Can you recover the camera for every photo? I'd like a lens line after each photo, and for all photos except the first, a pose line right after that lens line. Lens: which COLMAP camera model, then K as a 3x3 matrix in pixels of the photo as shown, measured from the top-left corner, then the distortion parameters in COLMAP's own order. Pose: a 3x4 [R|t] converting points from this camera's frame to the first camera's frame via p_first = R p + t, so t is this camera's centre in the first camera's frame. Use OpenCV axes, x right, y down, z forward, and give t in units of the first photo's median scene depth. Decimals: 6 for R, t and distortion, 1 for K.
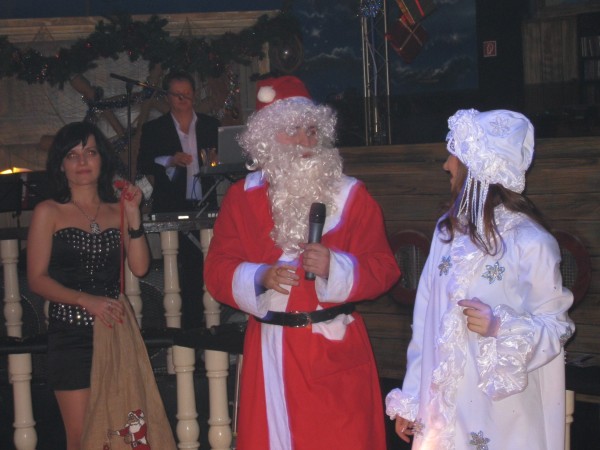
lens RADIAL K [[1118.1, 0, 300.8], [0, 1118.1, 223.7], [0, 0, 1]] dist [-0.013715, 0.000000]
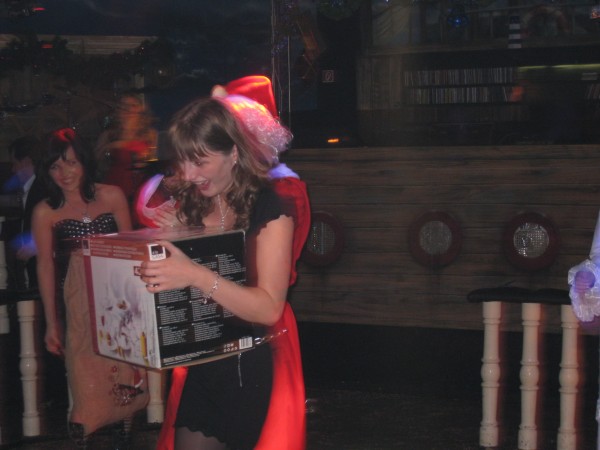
lens RADIAL K [[1118.1, 0, 299.6], [0, 1118.1, 226.6], [0, 0, 1]] dist [-0.013715, 0.000000]
pose [[0.883162, -0.028666, 0.468191, -0.448244], [0.026004, 0.999588, 0.012150, 0.002807], [-0.468346, 0.001444, 0.883544, -0.133806]]
